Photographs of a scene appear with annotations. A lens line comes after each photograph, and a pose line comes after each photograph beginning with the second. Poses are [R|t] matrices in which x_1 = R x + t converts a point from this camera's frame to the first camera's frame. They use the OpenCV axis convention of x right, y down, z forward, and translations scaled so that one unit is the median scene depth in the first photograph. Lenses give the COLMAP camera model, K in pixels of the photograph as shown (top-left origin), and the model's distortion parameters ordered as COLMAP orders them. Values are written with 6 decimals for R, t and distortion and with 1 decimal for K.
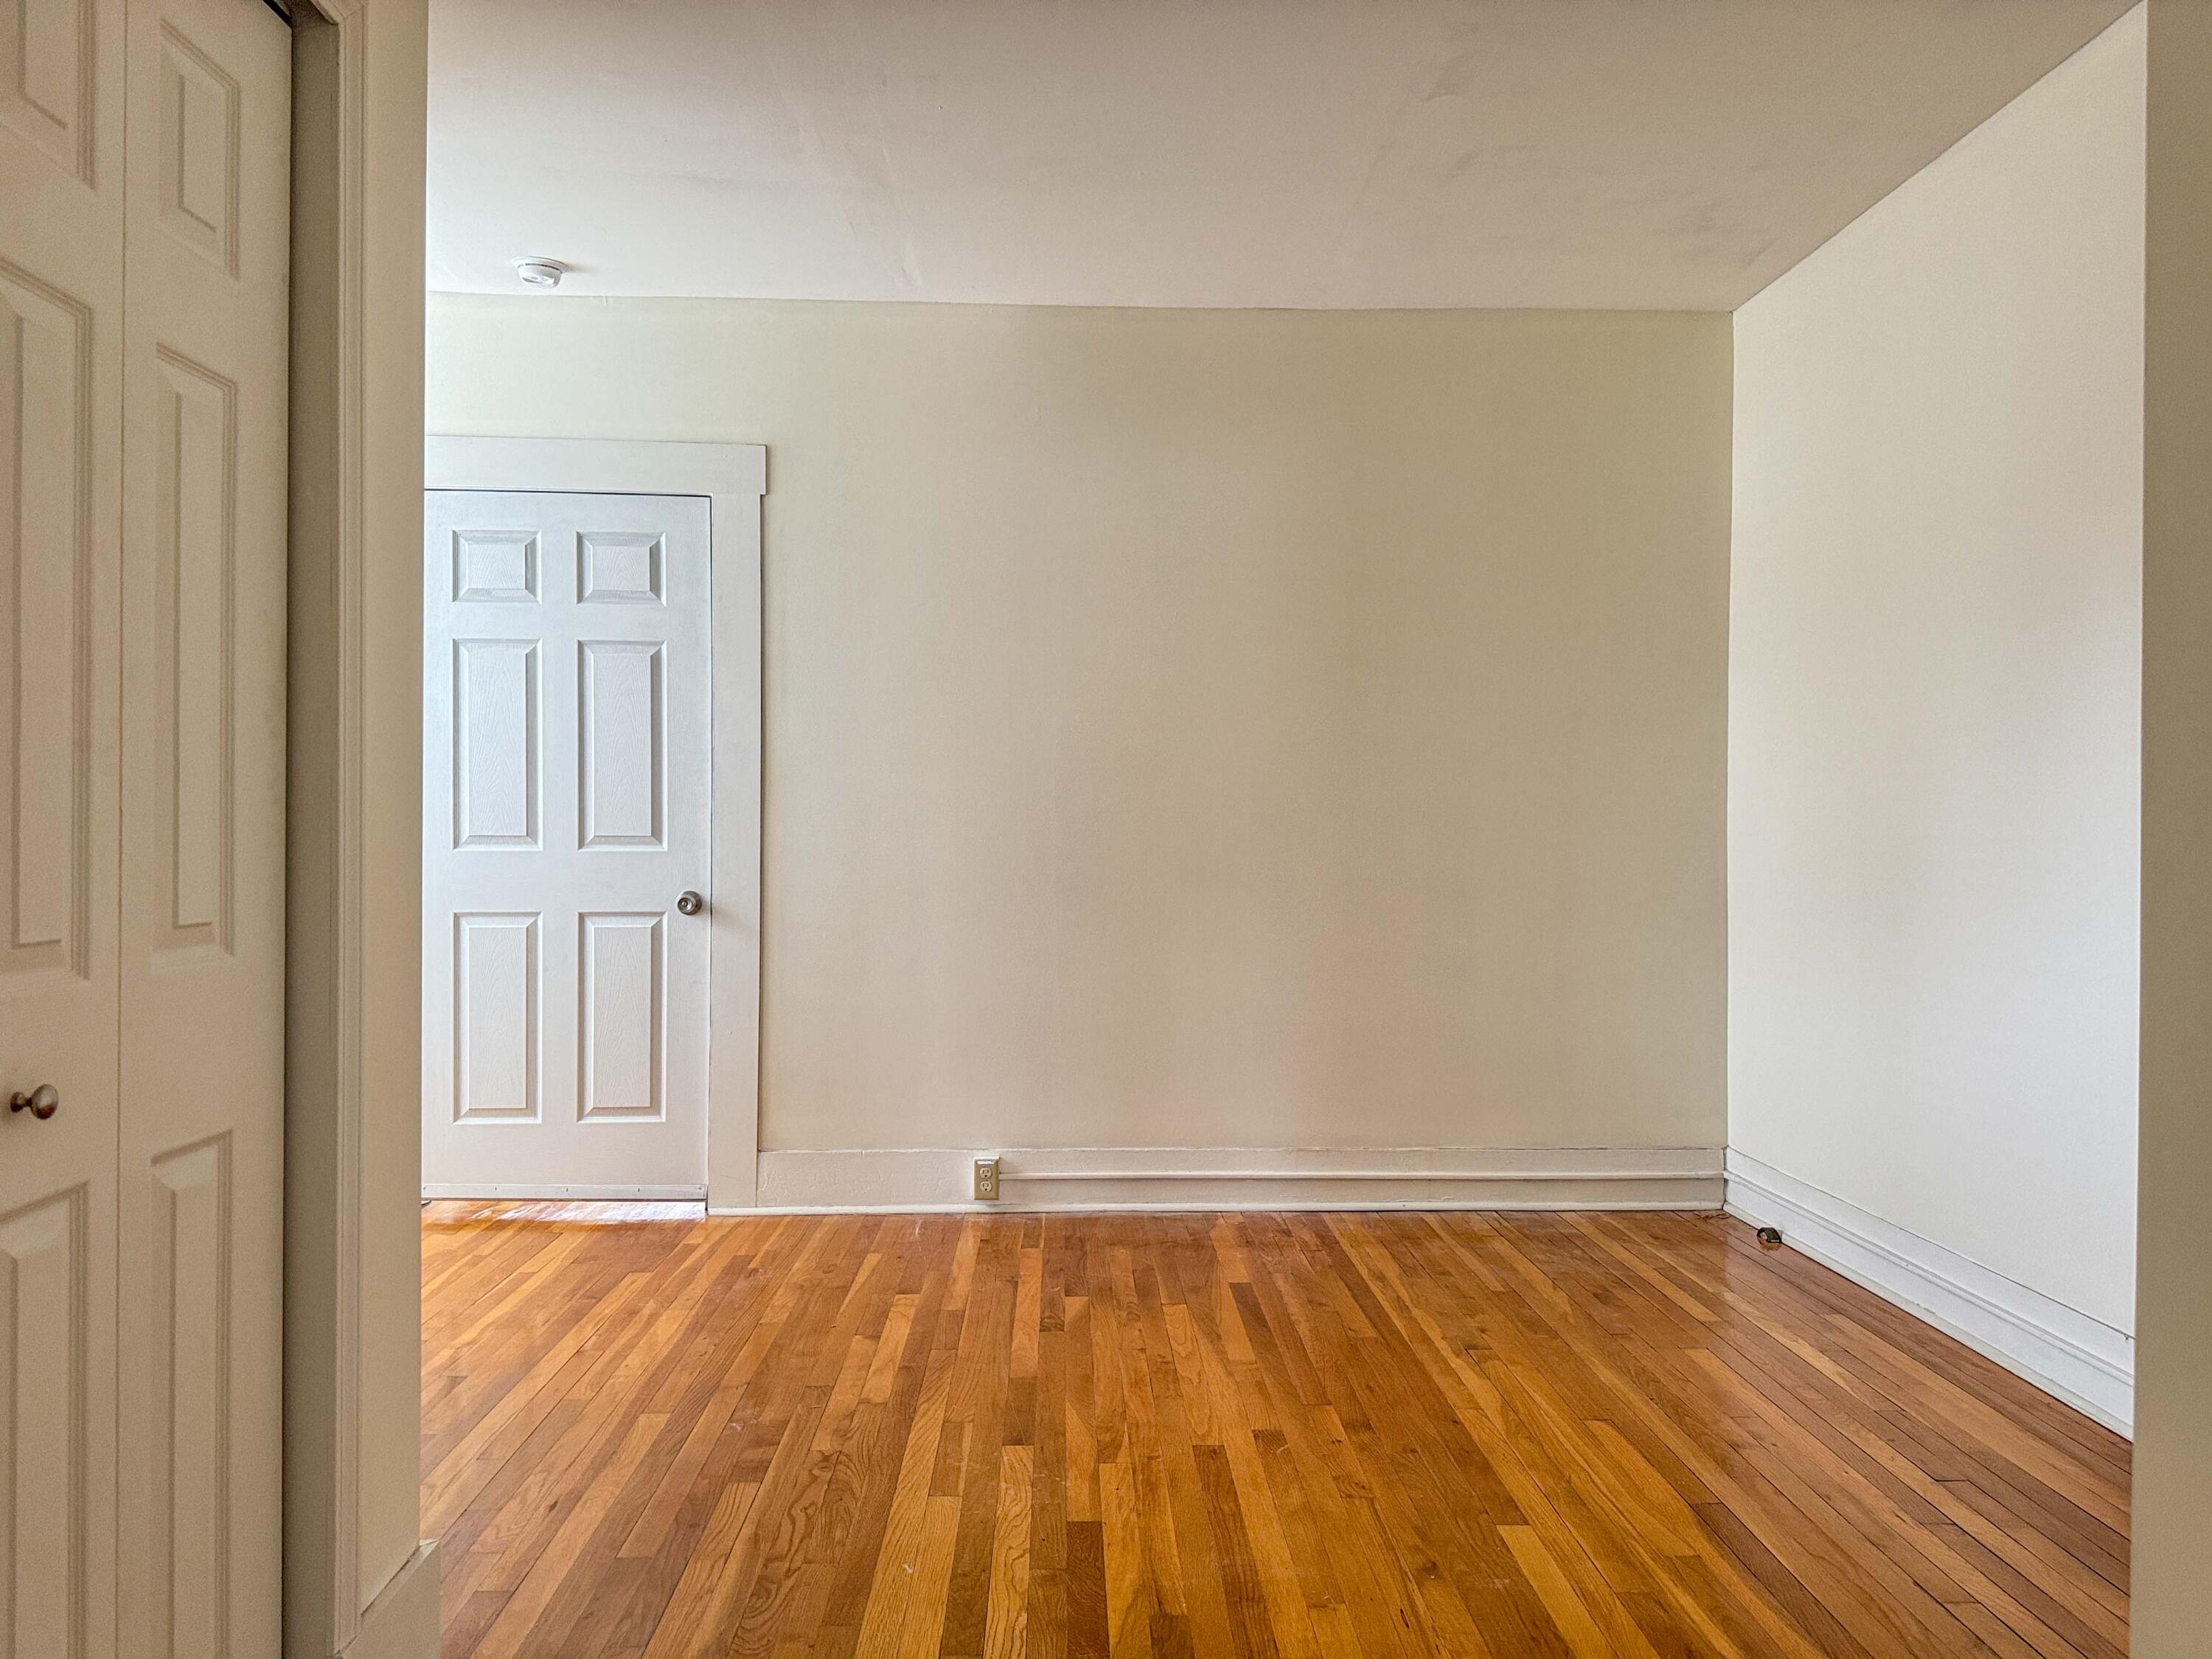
lens RADIAL K [[1590.3, 0, 1100.6], [0, 1590.3, 822.6], [0, 0, 1]] dist [0.049383, -0.039041]
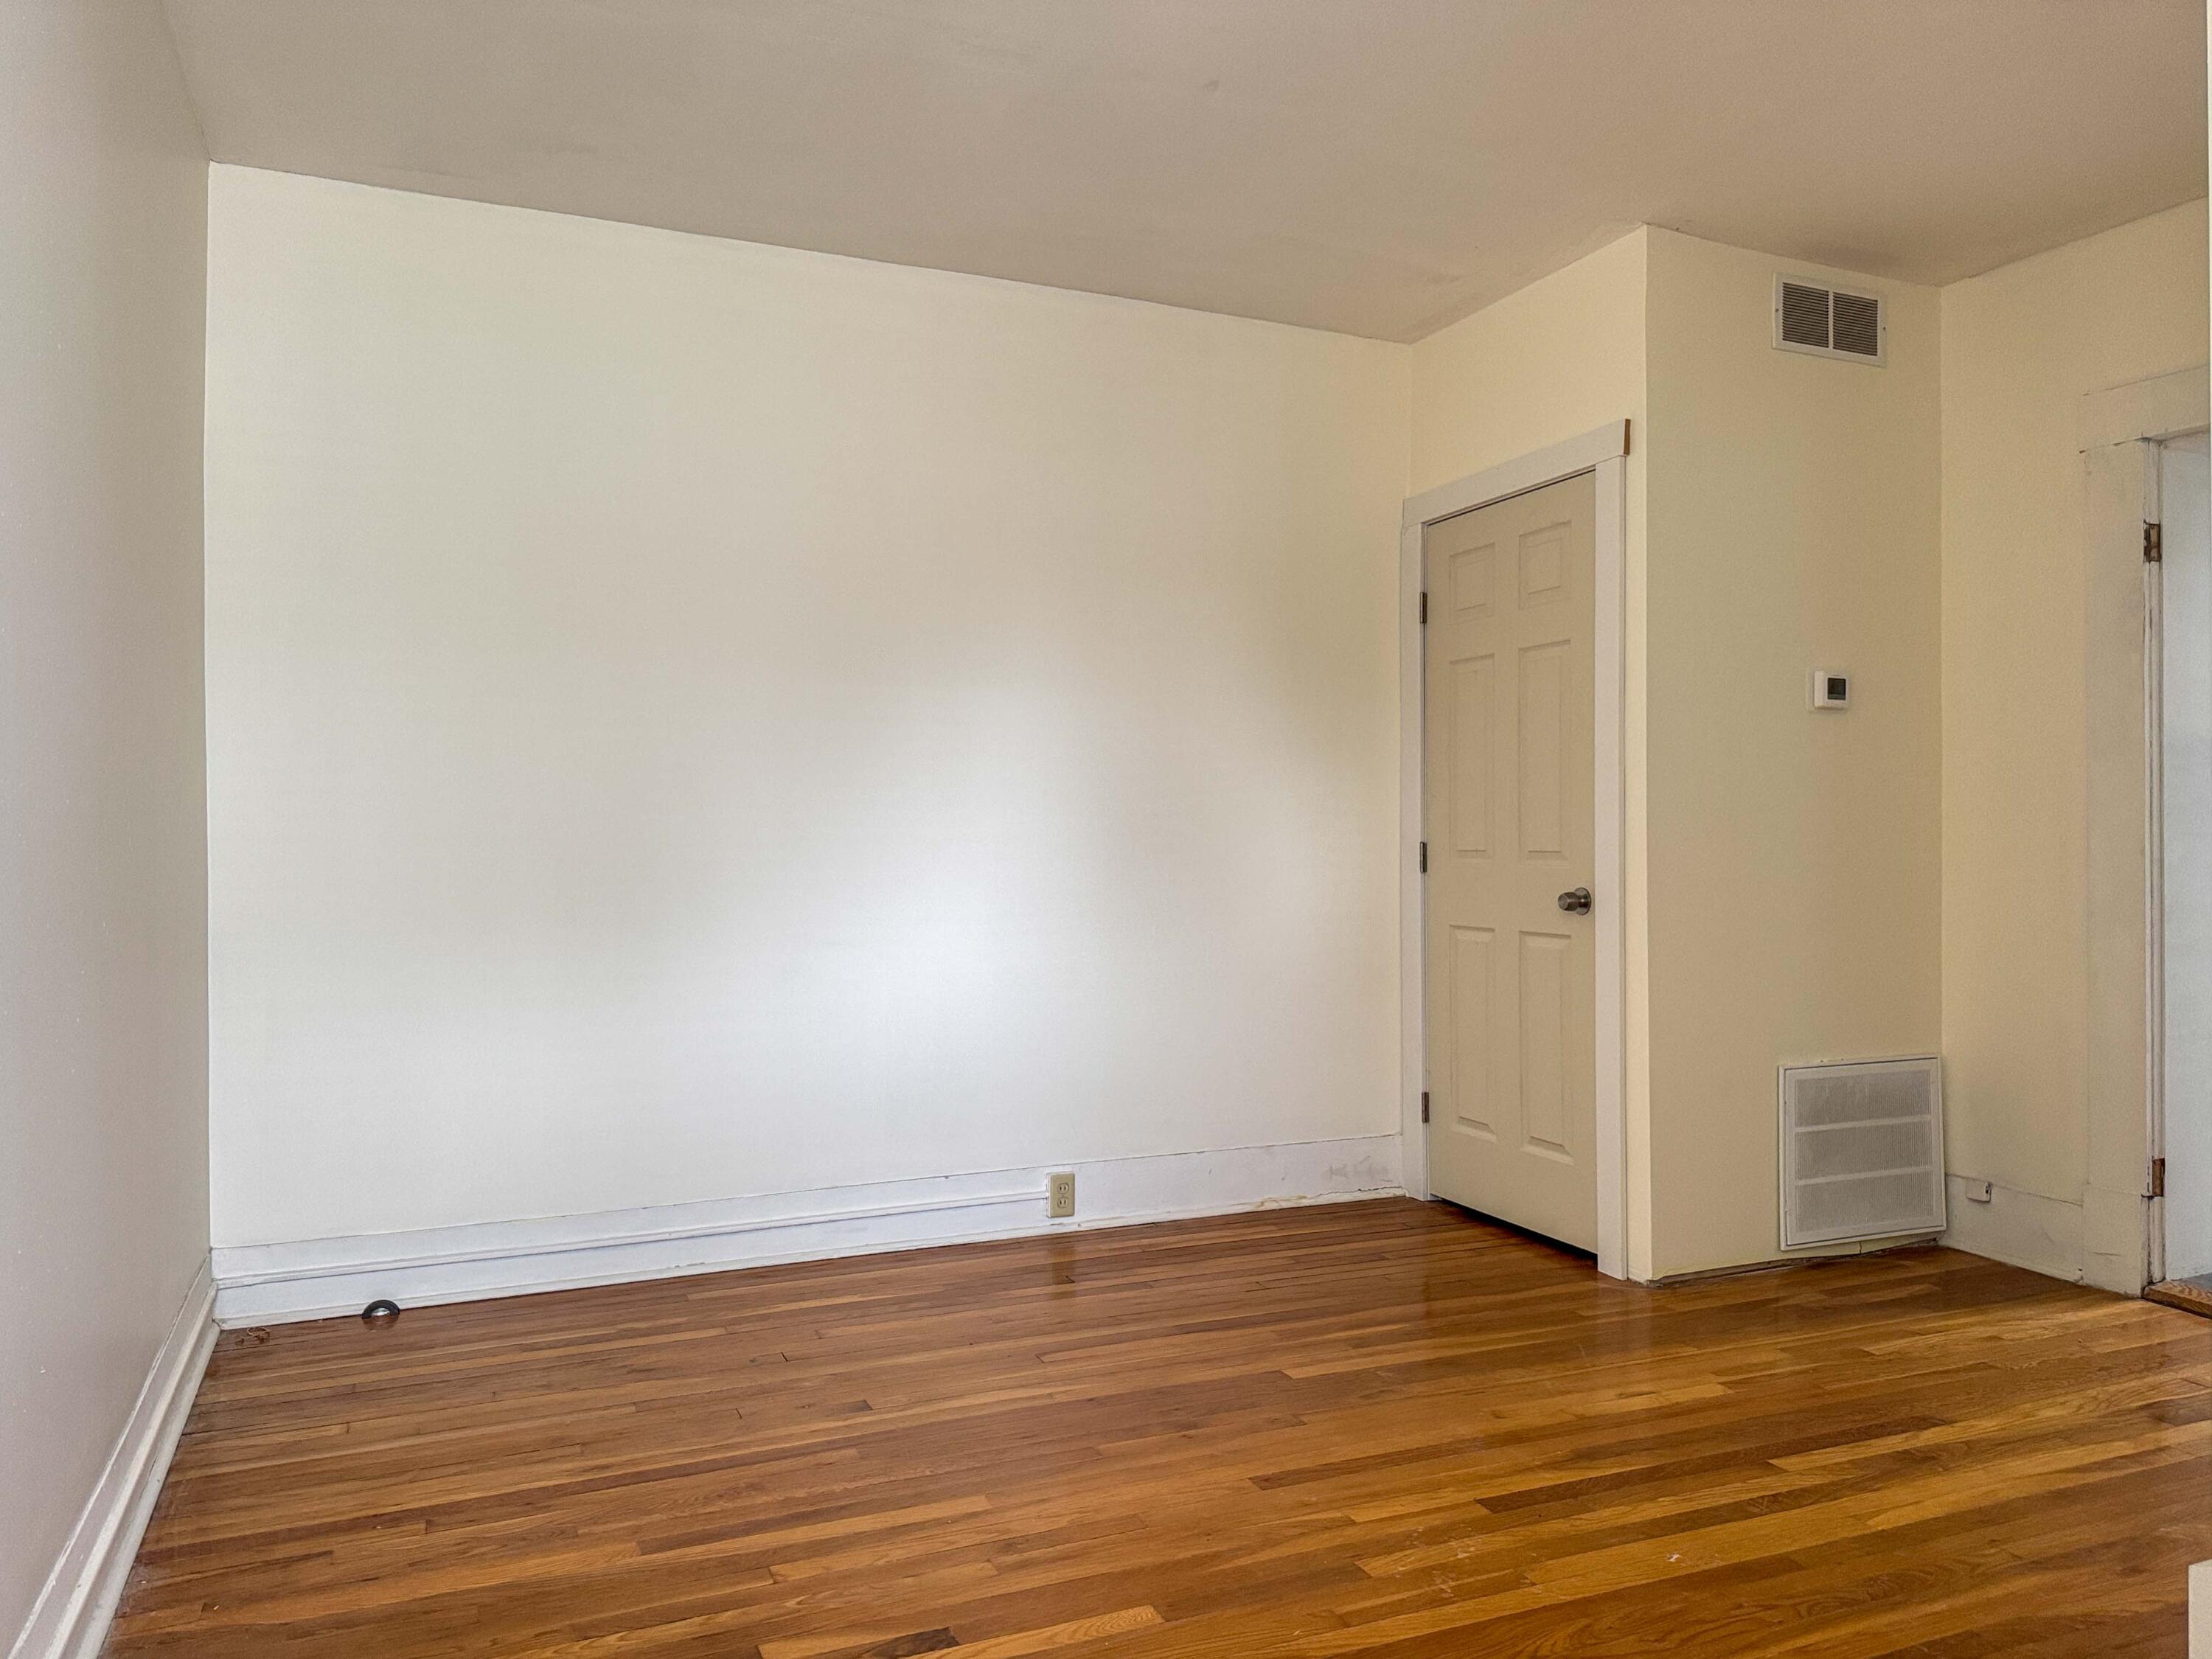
lens RADIAL K [[1590.3, 0, 1106.5], [0, 1590.3, 828.3], [0, 0, 1]] dist [0.049383, -0.039041]
pose [[-0.370631, -0.000793, 0.928780, -0.813344], [0.003818, 0.999990, 0.002378, -0.000514], [-0.928772, 0.004427, -0.370624, 1.494471]]
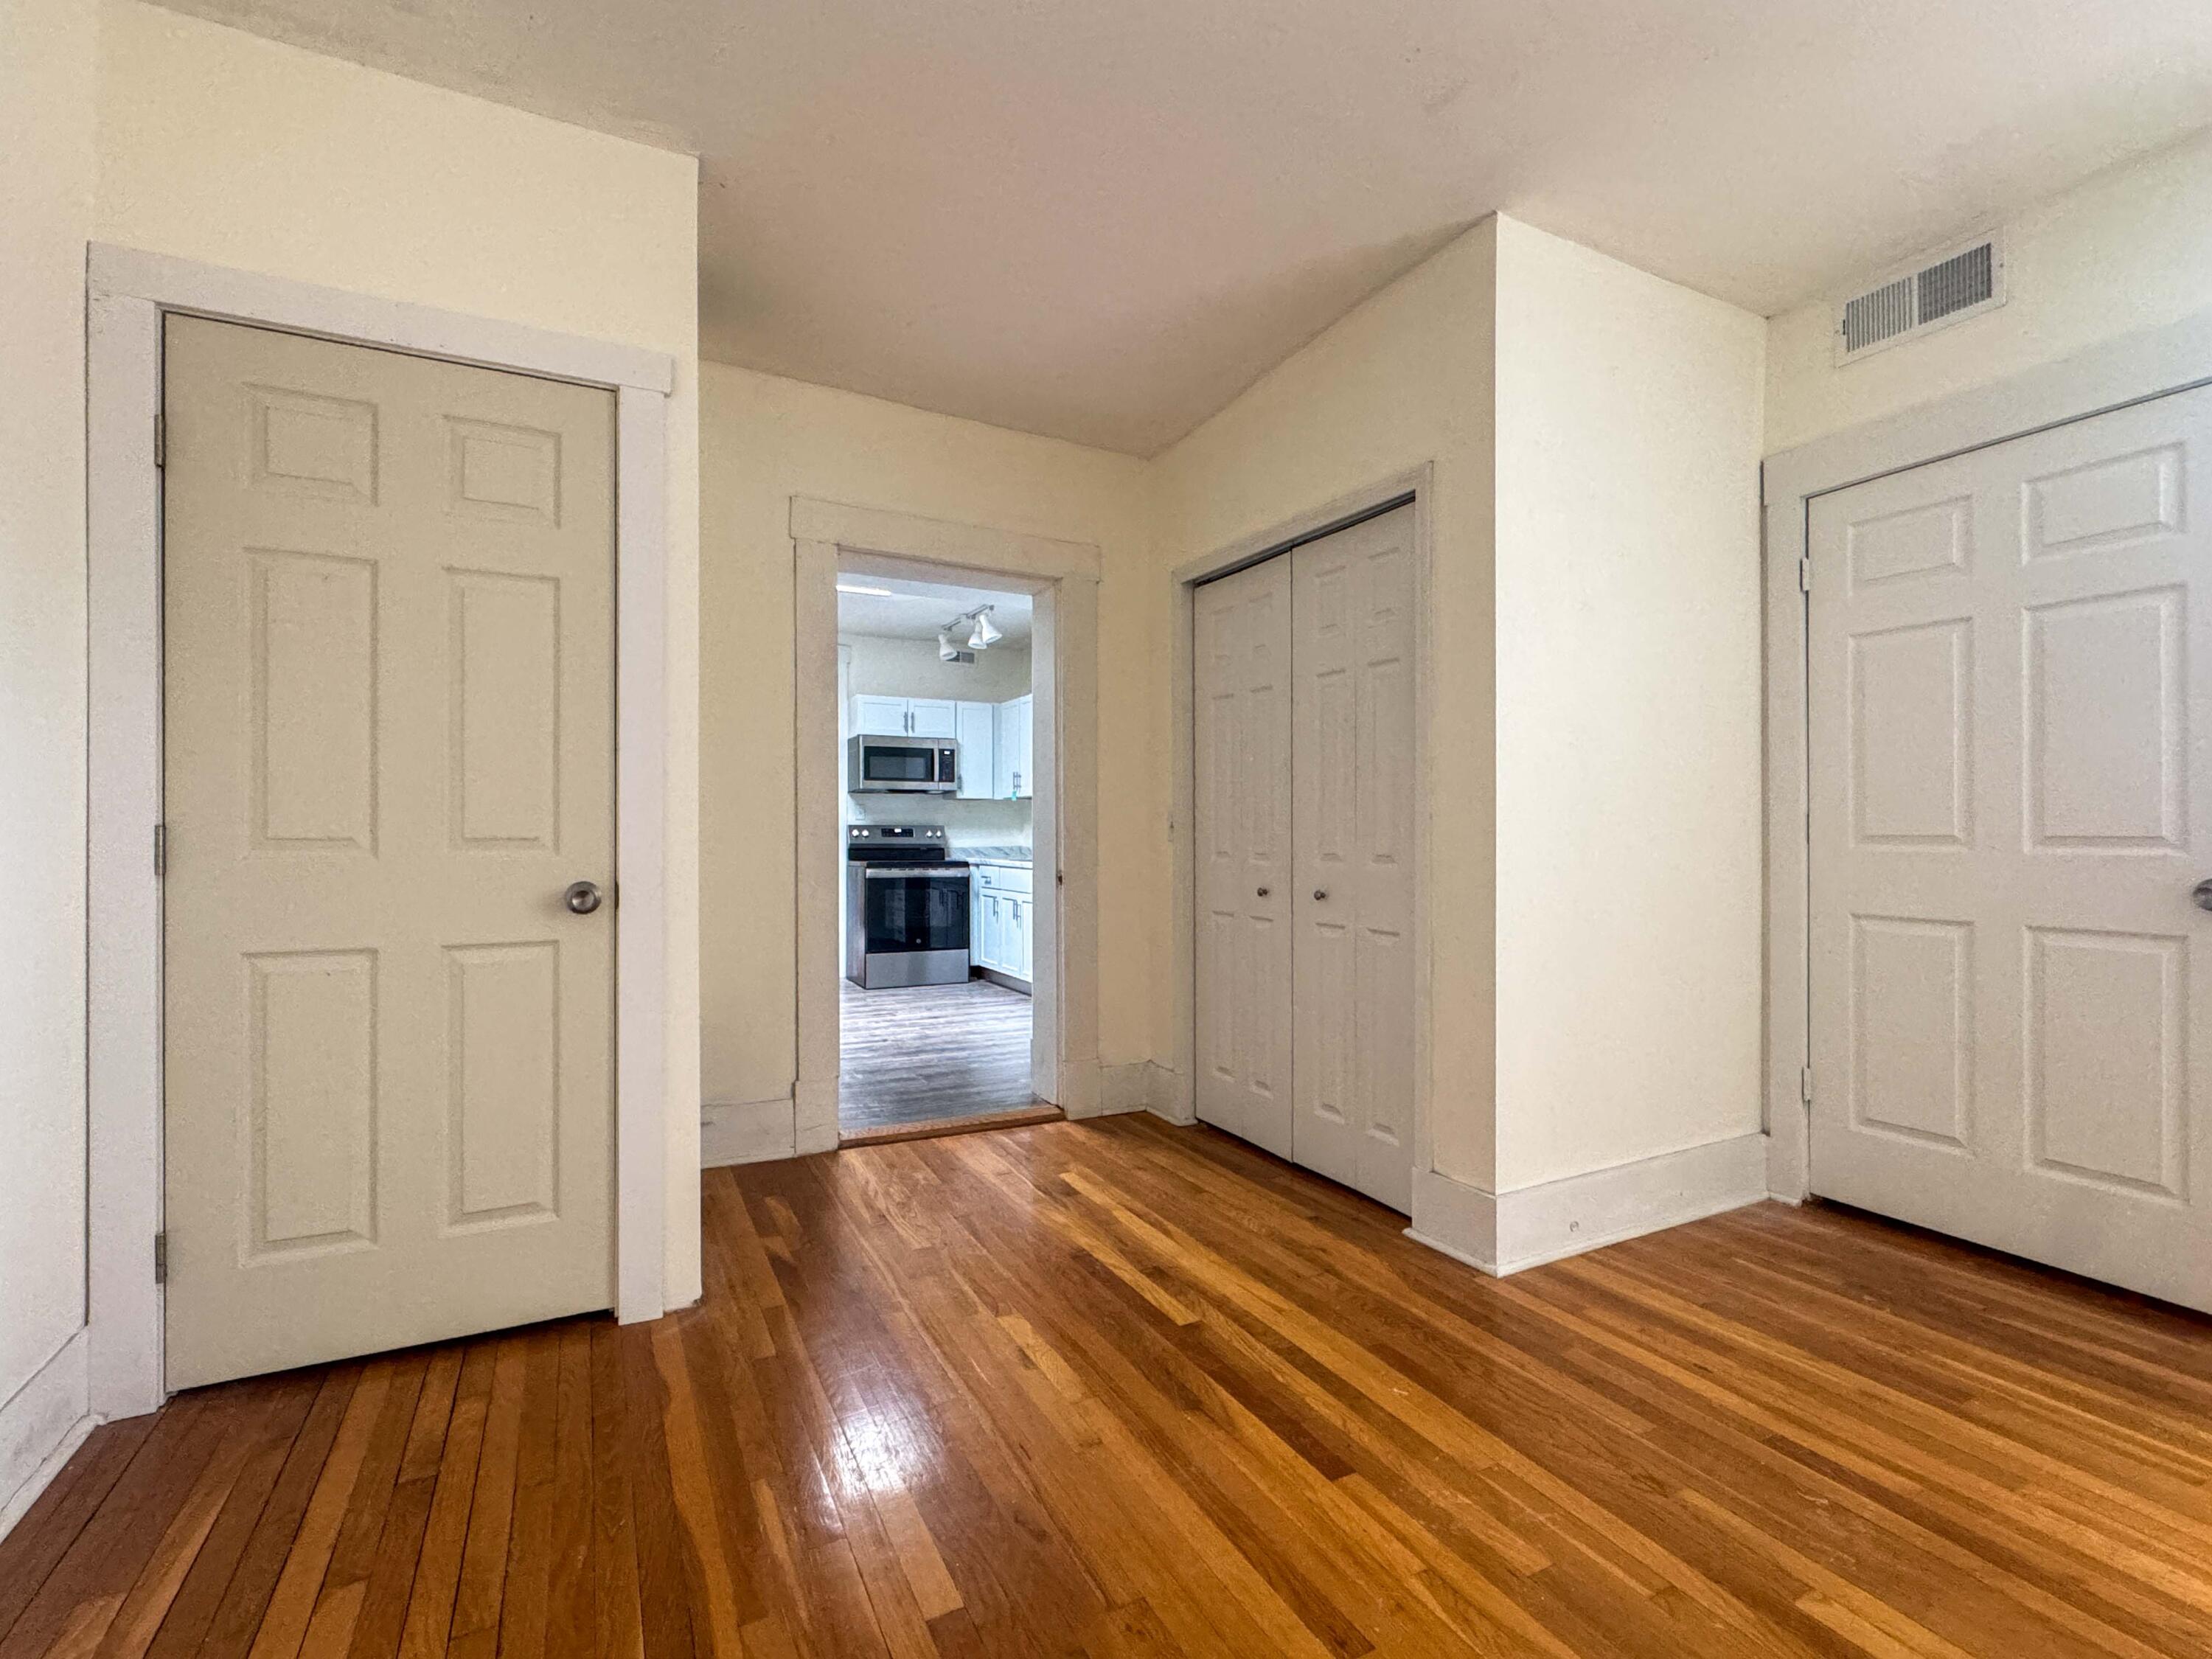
lens RADIAL K [[1036.9, 0, 1117.9], [0, 1036.9, 832.0], [0, 0, 1]] dist [0.002908, -0.001039]
pose [[-0.898449, -0.005871, -0.439040, 0.392766], [-0.009774, 0.999930, 0.006630, 0.013017], [0.438970, 0.010248, -0.898443, 1.434372]]
